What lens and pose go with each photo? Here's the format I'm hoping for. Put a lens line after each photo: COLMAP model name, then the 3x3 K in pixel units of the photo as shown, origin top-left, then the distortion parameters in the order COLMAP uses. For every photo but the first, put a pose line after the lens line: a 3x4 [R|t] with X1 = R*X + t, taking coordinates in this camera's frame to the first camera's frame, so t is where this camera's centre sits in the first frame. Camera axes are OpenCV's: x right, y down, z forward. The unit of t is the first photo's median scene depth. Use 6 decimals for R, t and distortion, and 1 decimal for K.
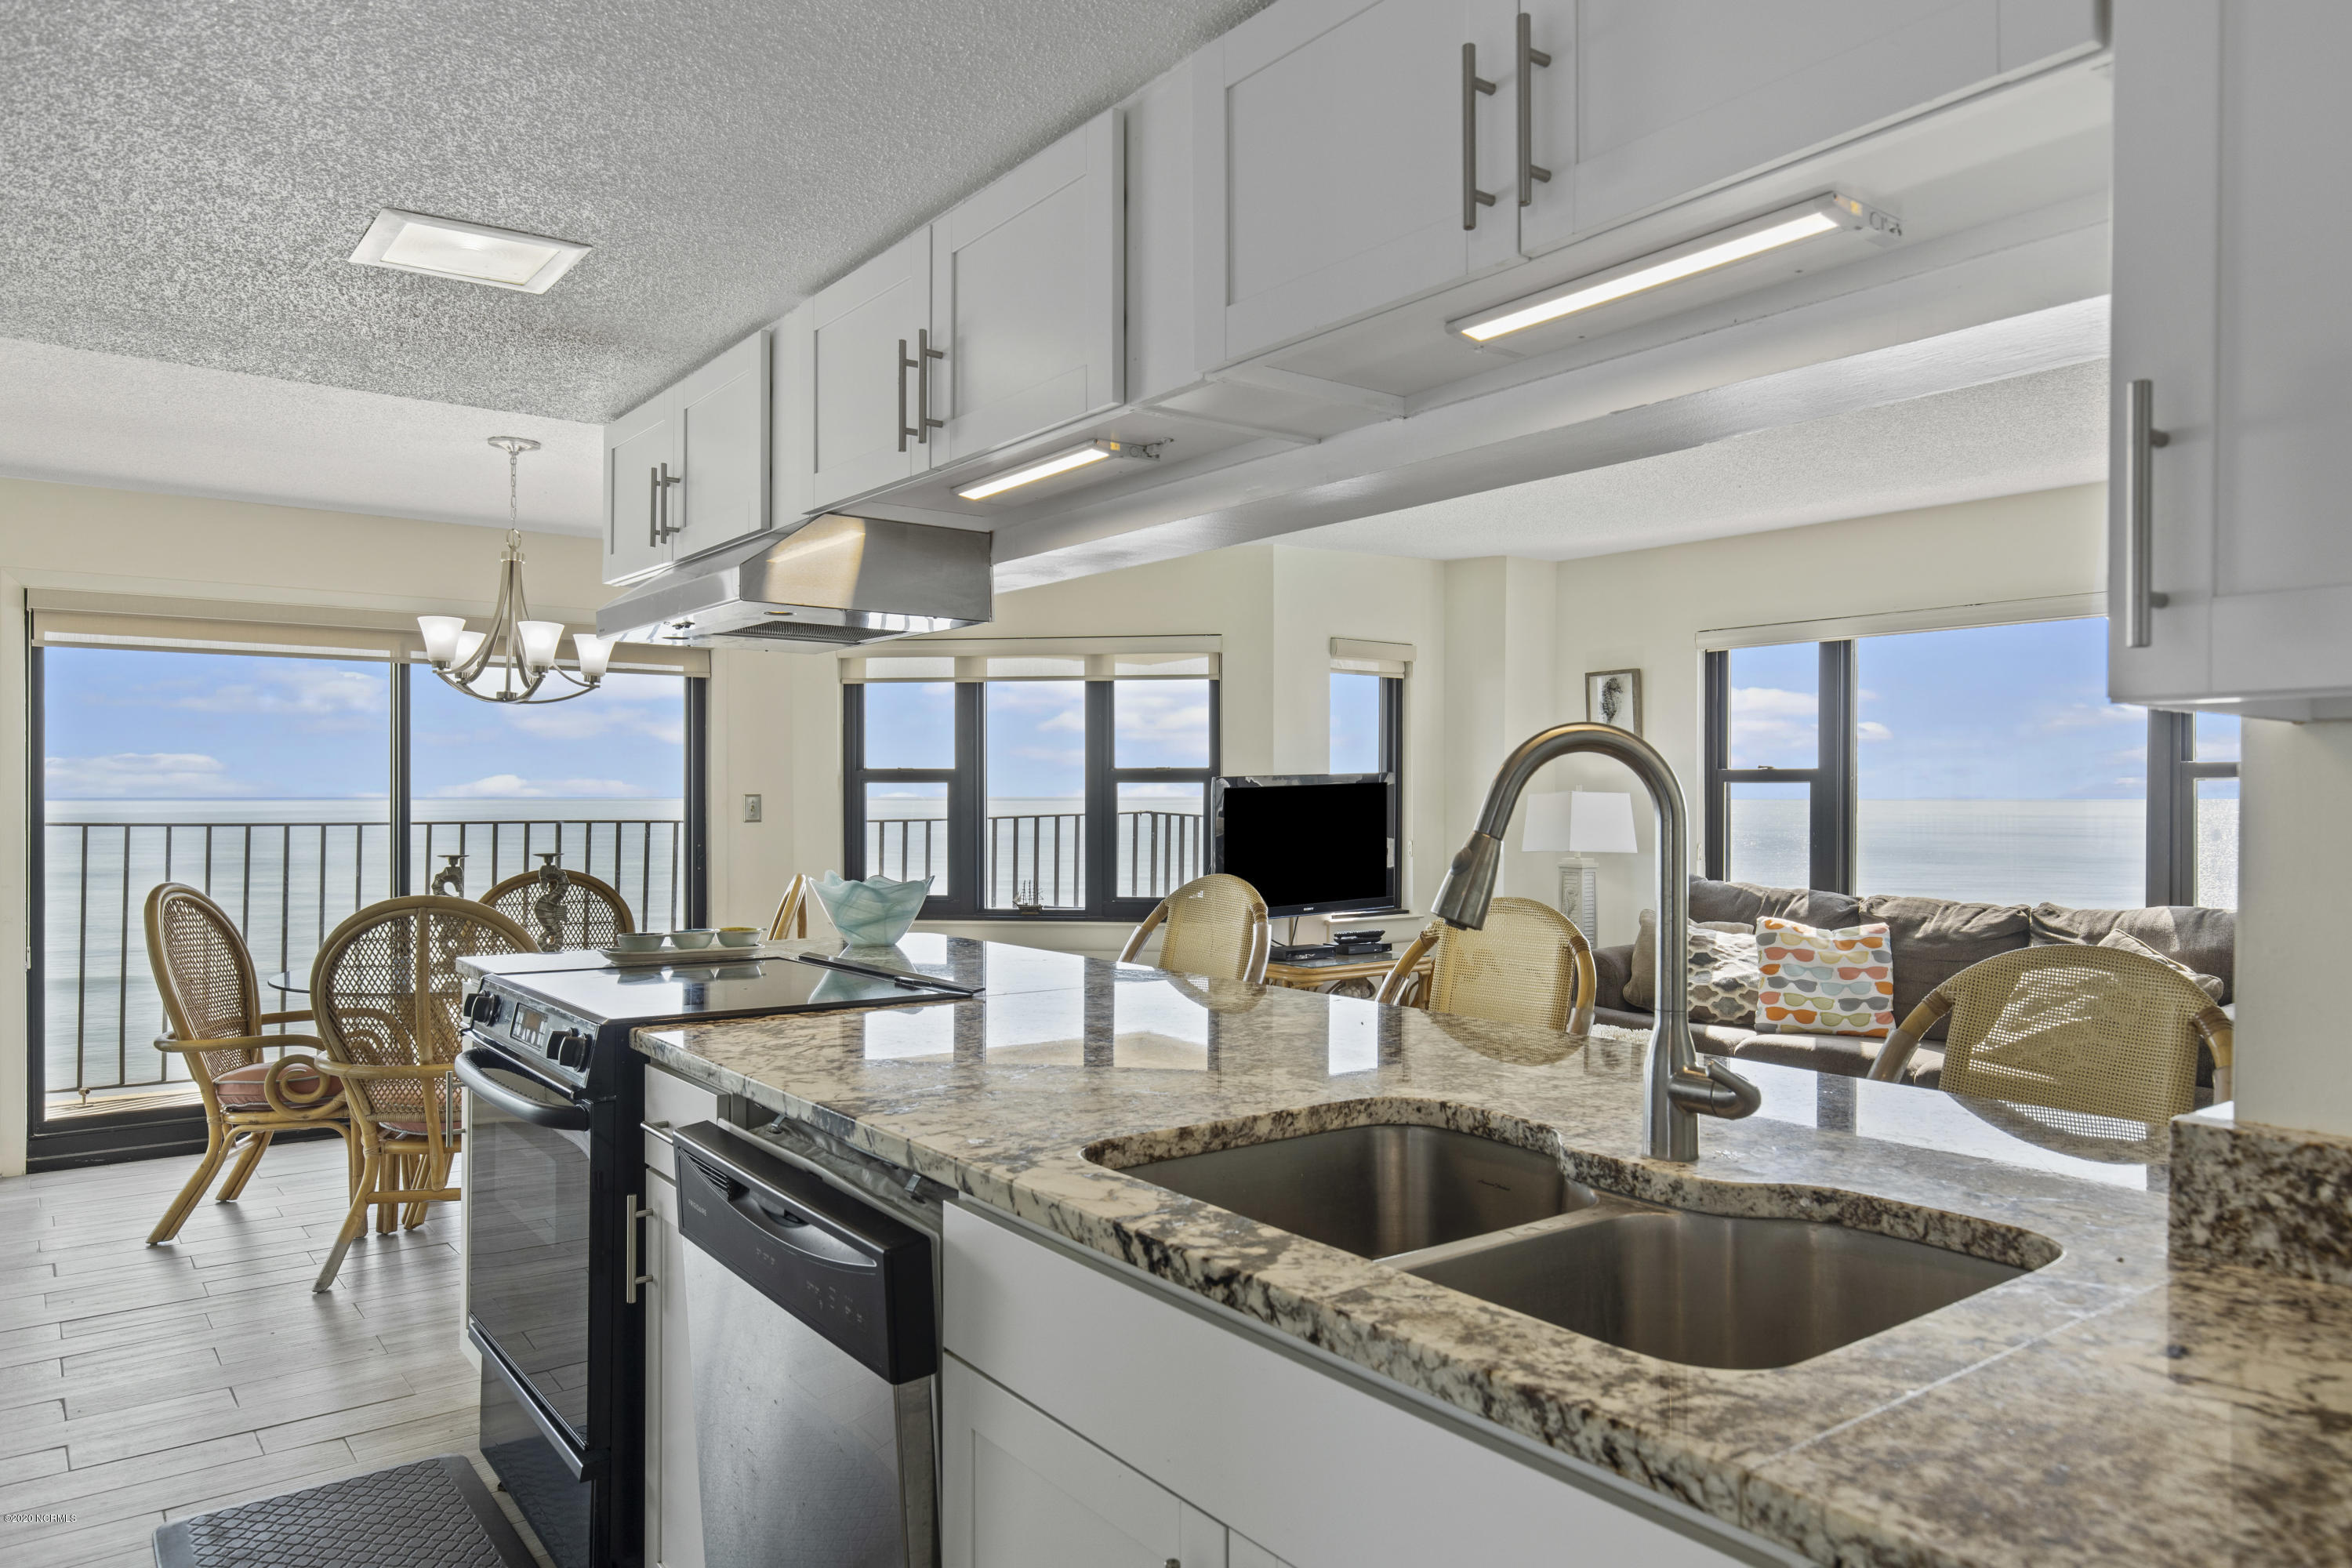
lens RADIAL K [[1505.0, 0, 1180.6], [0, 1505.0, 802.5], [0, 0, 1]] dist [0.004719, 0.001408]
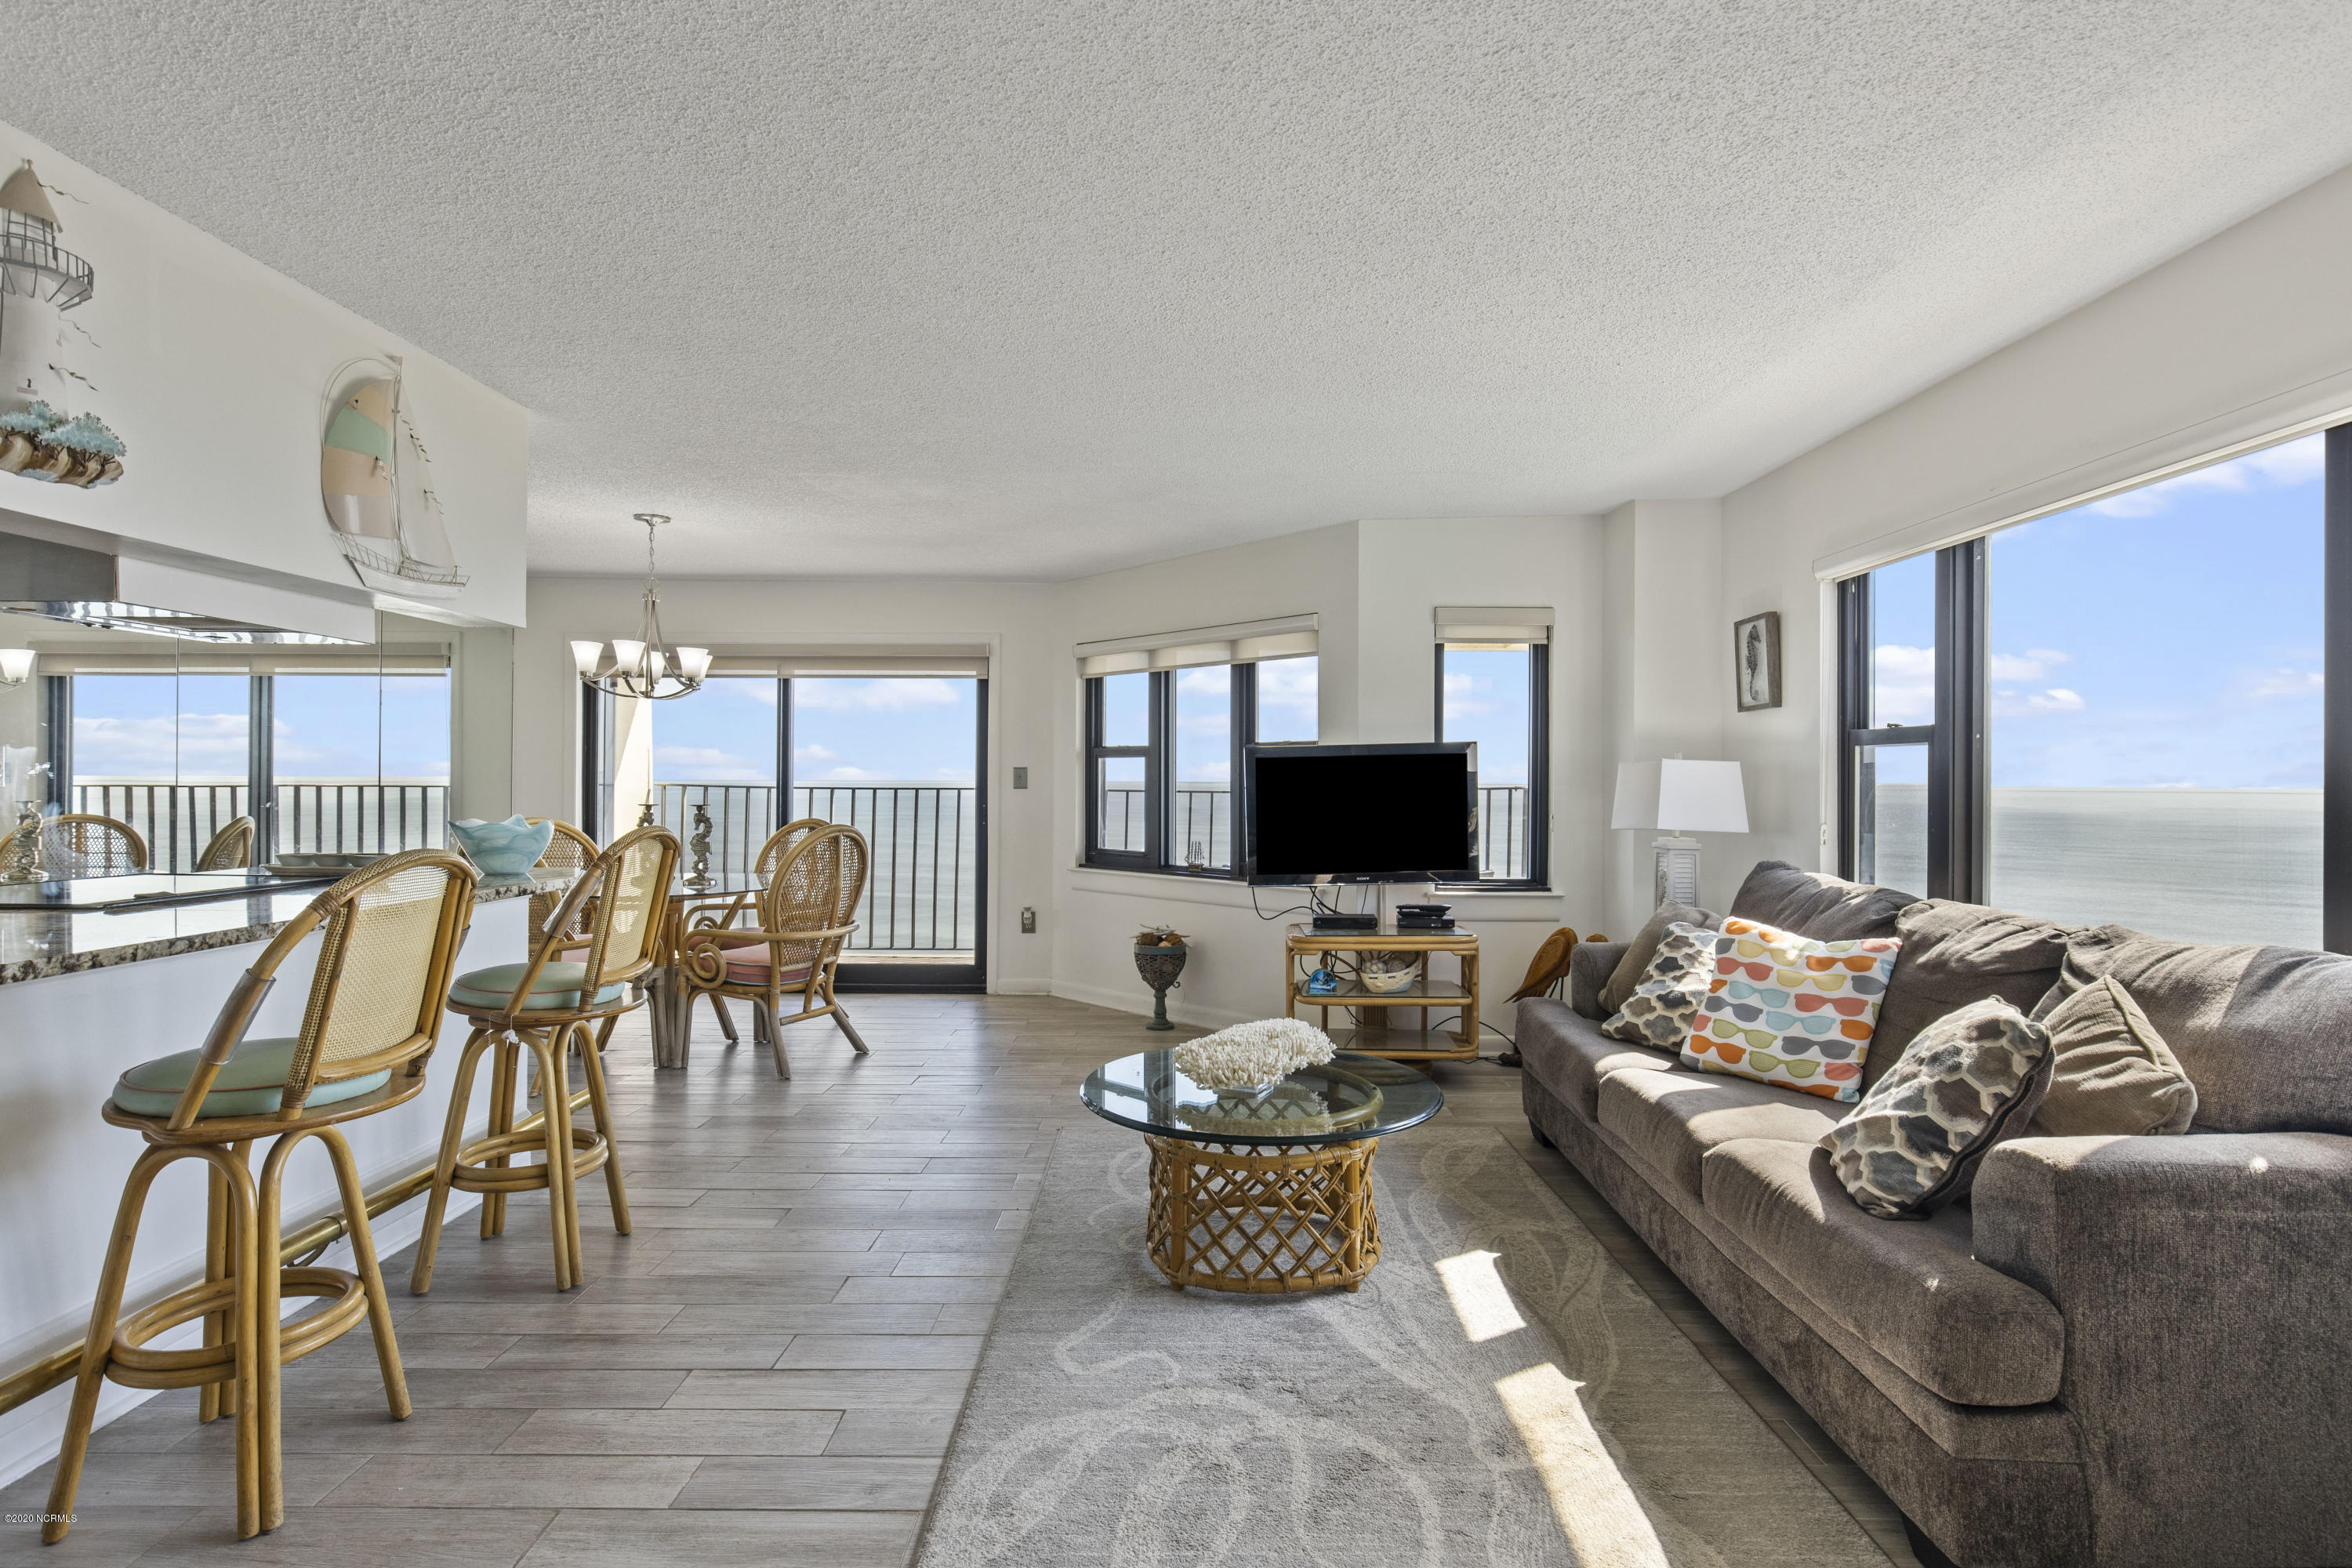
lens RADIAL K [[1154.1, 0, 1185.4], [0, 1154.1, 774.2], [0, 0, 1]] dist [0.001942, -0.000820]
pose [[0.793835, -0.000245, -0.608133, 0.501045], [-0.005775, 0.999952, -0.007941, 0.008919], [0.608106, 0.009816, 0.793795, 0.347008]]
